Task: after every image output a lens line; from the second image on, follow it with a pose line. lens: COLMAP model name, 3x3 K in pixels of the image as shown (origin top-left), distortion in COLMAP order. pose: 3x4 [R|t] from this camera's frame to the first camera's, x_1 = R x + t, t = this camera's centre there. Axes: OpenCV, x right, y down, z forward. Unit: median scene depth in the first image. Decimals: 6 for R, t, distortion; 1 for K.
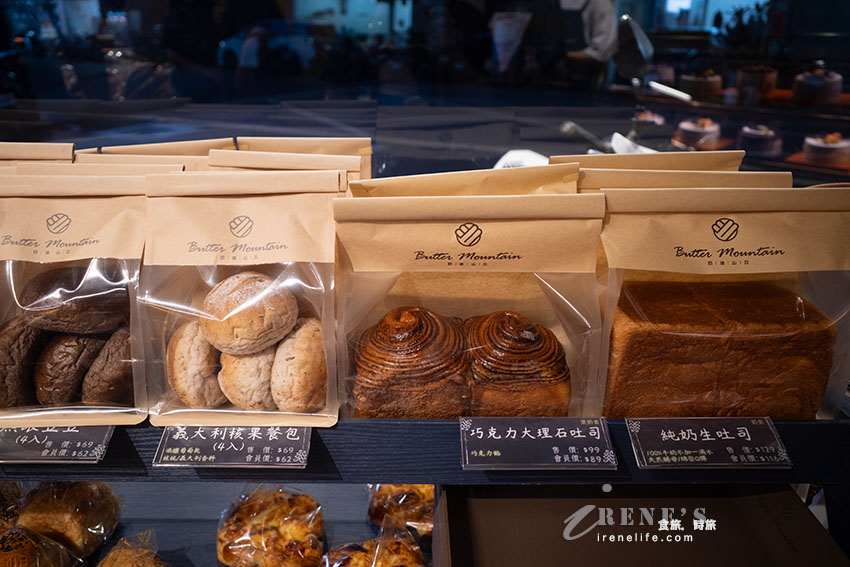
lens RADIAL K [[692.7, 0, 428.5], [0, 692.7, 287.3], [0, 0, 1]] dist [-0.042775, 0.034205]
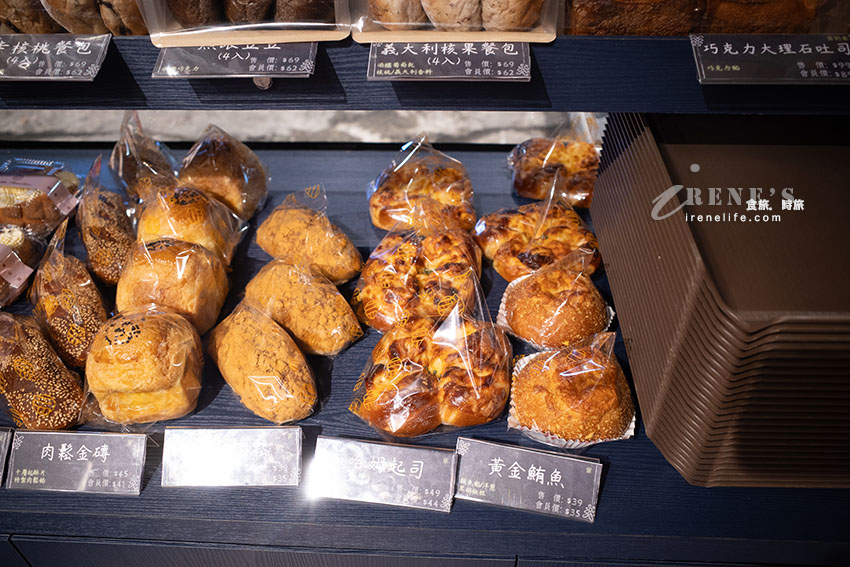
lens RADIAL K [[692.7, 0, 421.8], [0, 692.7, 282.8], [0, 0, 1]] dist [-0.042775, 0.034205]
pose [[0.997749, 0.017678, -0.064685, -0.247620], [0.005574, 0.939423, 0.342716, 0.188088], [0.066825, -0.342305, 0.937210, 0.016020]]
